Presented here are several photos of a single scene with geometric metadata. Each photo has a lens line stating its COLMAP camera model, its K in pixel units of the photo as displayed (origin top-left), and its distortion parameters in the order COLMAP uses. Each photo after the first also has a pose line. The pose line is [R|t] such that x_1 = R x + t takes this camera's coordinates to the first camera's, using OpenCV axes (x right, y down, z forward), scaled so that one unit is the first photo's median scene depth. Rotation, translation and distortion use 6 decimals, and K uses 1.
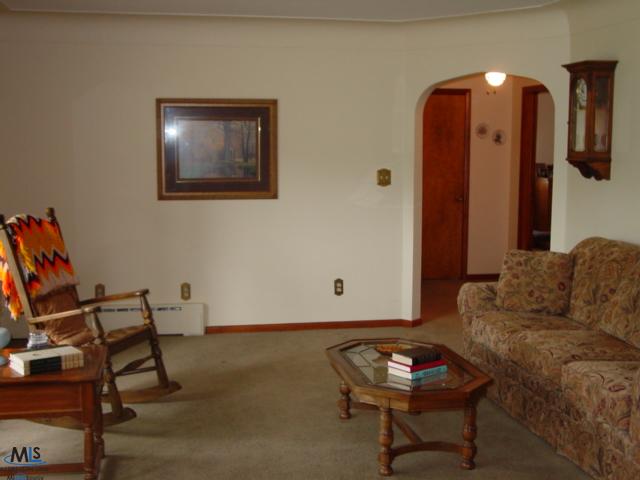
lens RADIAL K [[840.6, 0, 318.8], [0, 840.6, 240.1], [0, 0, 1]] dist [-0.051091, 0.000000]
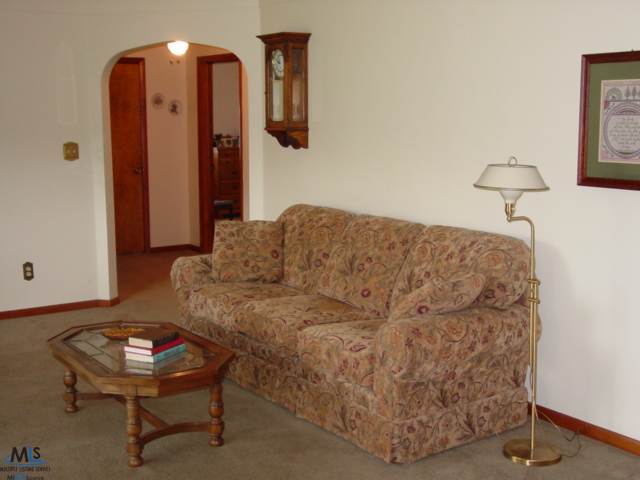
lens RADIAL K [[840.6, 0, 320.3], [0, 840.6, 239.9], [0, 0, 1]] dist [-0.051091, 0.000000]
pose [[0.912004, -0.064544, 0.405071, -0.071088], [0.050254, 0.997685, 0.045826, -0.005994], [-0.407091, -0.021437, 0.913136, 0.039709]]
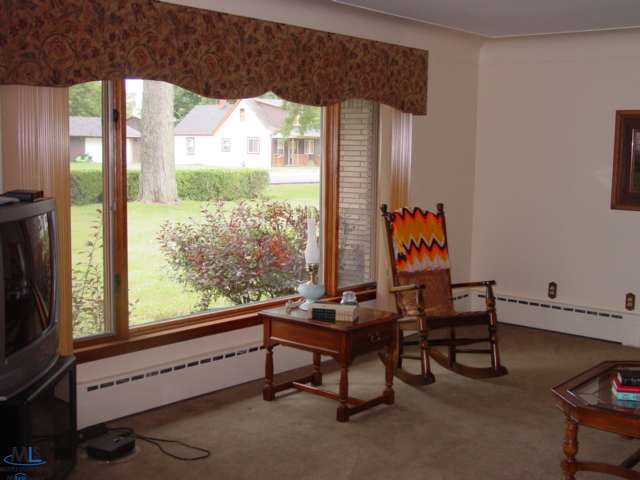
lens RADIAL K [[840.6, 0, 319.7], [0, 840.6, 240.1], [0, 0, 1]] dist [-0.051091, 0.000000]
pose [[0.637364, 0.092726, -0.764963, 0.700647], [-0.105699, 0.993870, 0.032406, -0.009944], [0.763279, 0.060201, 0.643258, 0.134067]]
